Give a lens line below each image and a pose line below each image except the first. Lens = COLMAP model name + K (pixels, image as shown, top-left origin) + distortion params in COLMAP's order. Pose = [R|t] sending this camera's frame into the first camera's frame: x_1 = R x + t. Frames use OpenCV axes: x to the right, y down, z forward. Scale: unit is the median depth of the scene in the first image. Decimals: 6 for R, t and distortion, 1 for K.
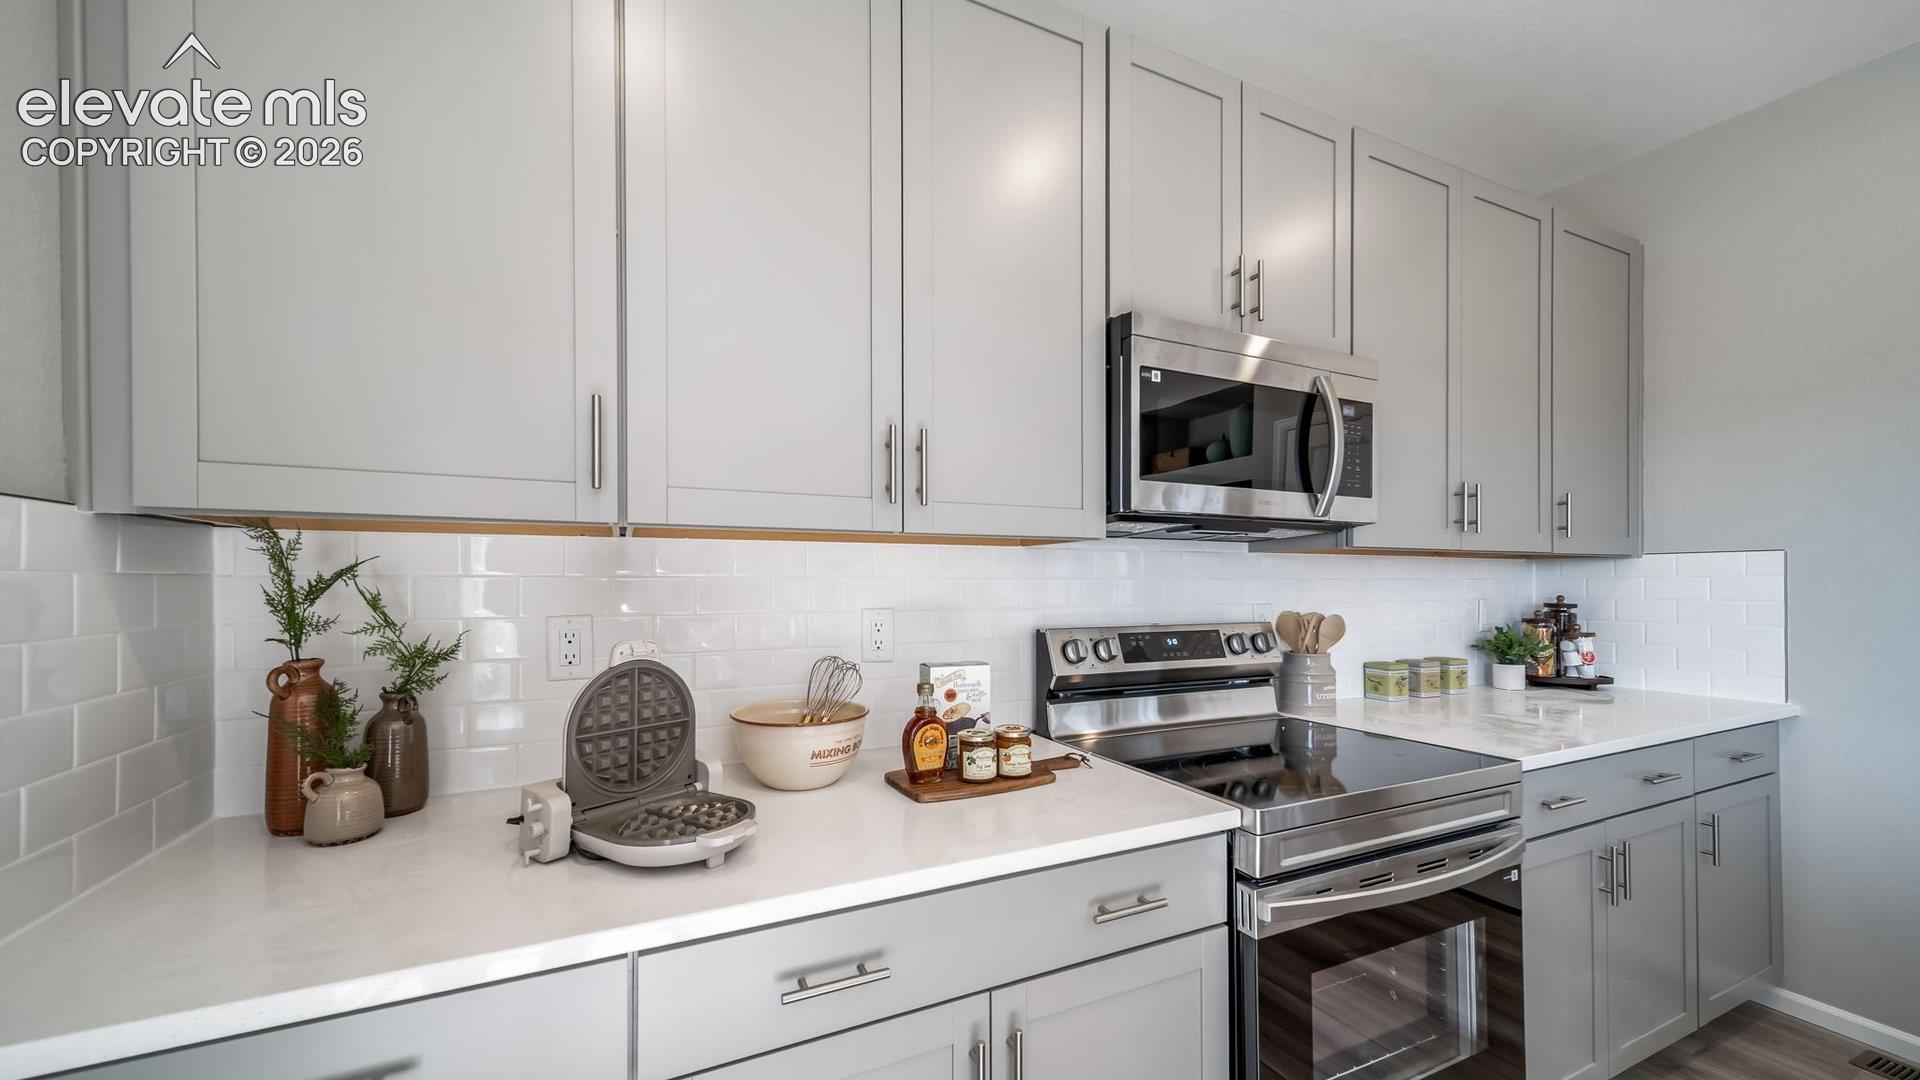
lens RADIAL K [[693.3, 0, 931.7], [0, 693.3, 569.3], [0, 0, 1]] dist [0.001870, -0.000021]
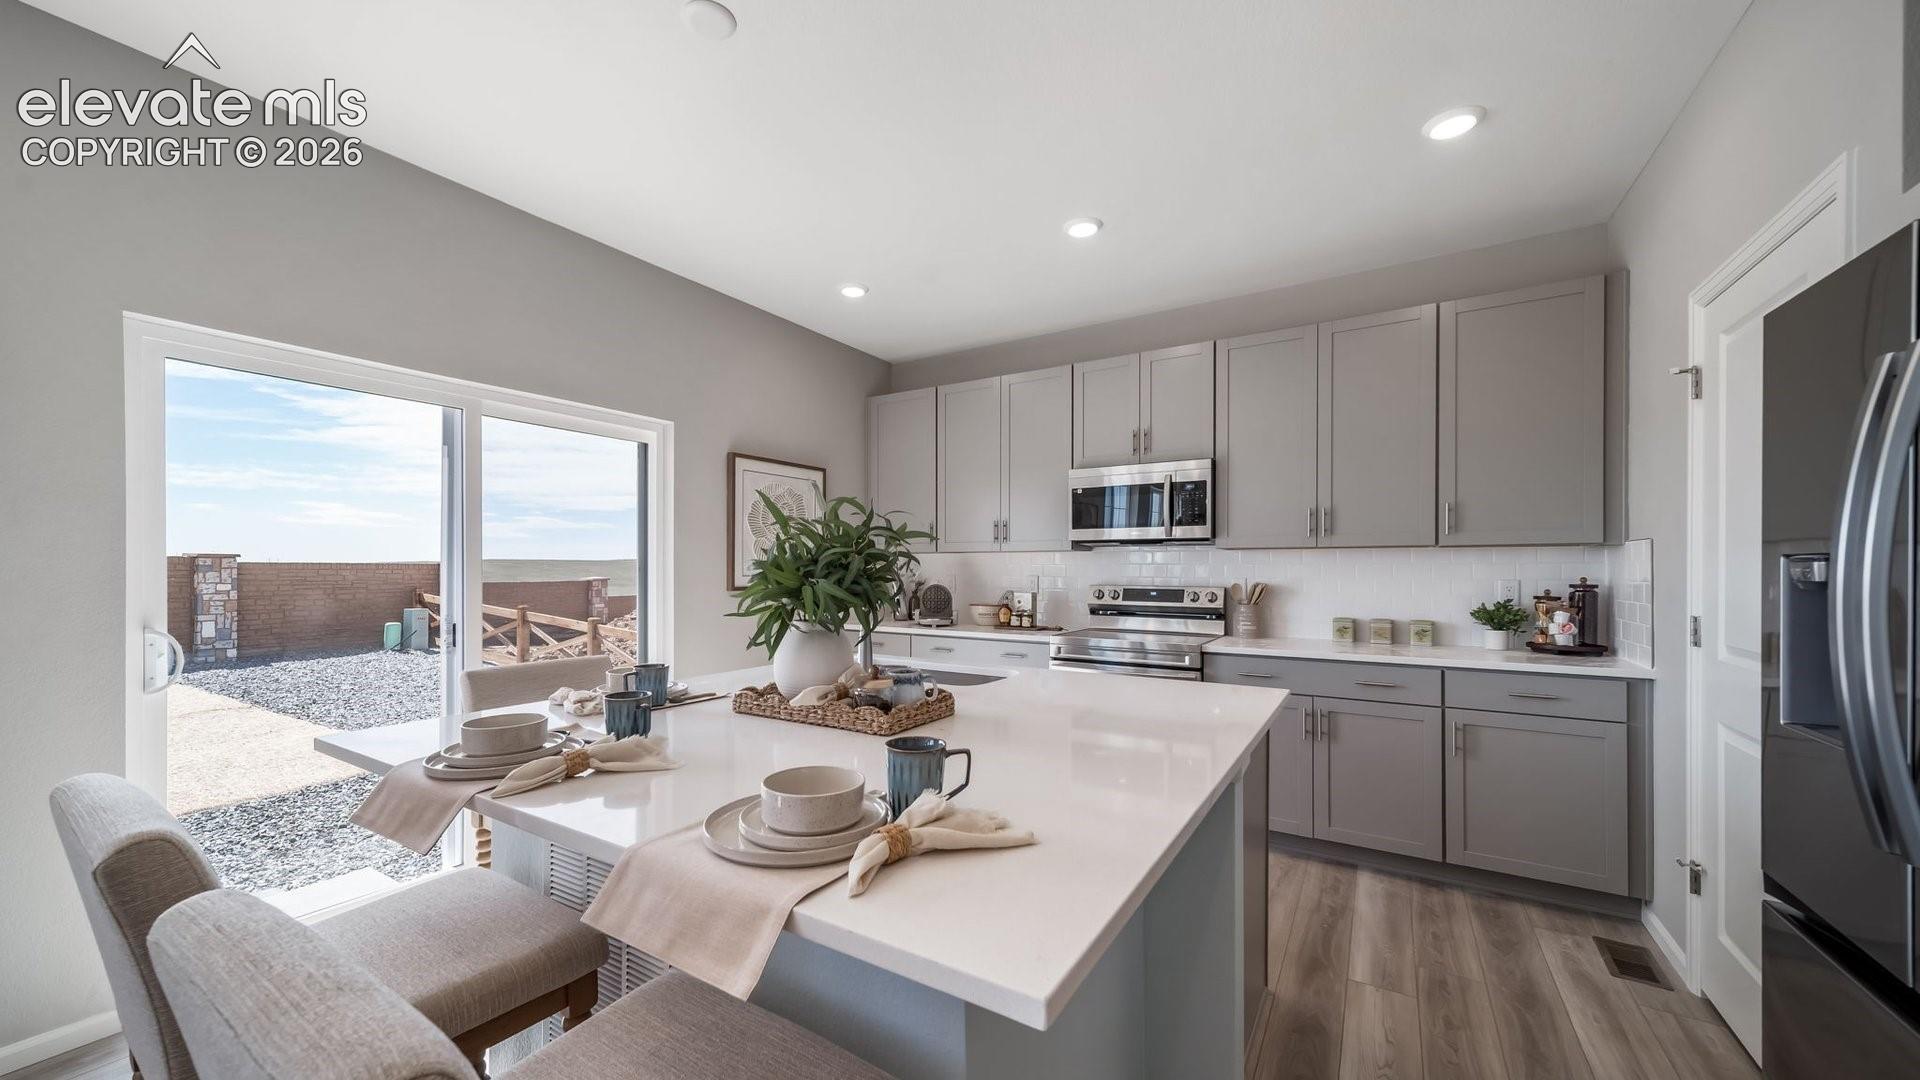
lens RADIAL K [[693.3, 0, 931.7], [0, 693.3, 569.3], [0, 0, 1]] dist [0.001870, -0.000021]
pose [[0.543892, 0.002738, -0.839151, 2.731679], [0.012356, 0.999860, 0.011271, -0.005821], [0.839064, -0.016499, 0.543782, -1.156430]]
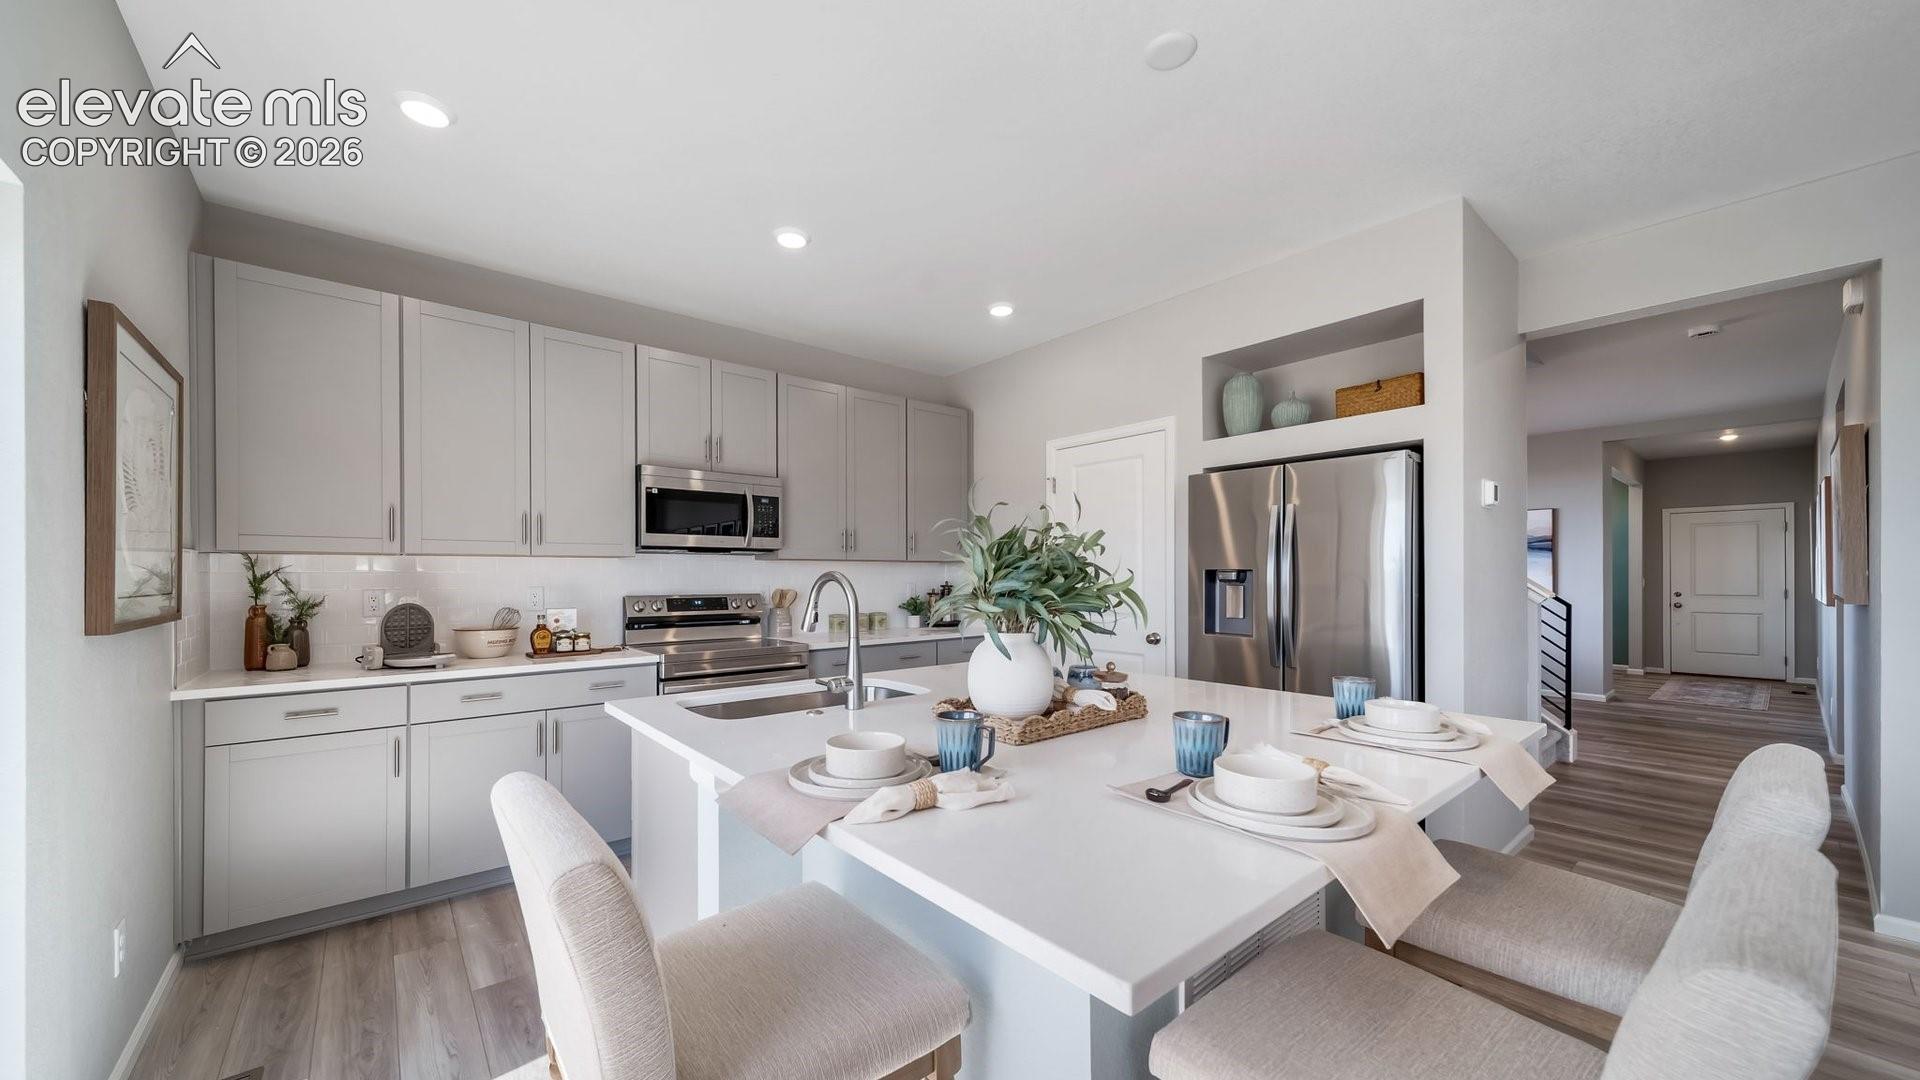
lens RADIAL K [[693.3, 0, 931.7], [0, 693.3, 569.3], [0, 0, 1]] dist [0.001870, -0.000021]
pose [[0.967780, -0.000205, 0.251799, 0.774532], [-0.001876, 0.999966, 0.008023, -0.024214], [-0.251792, -0.008237, 0.967746, -1.904524]]
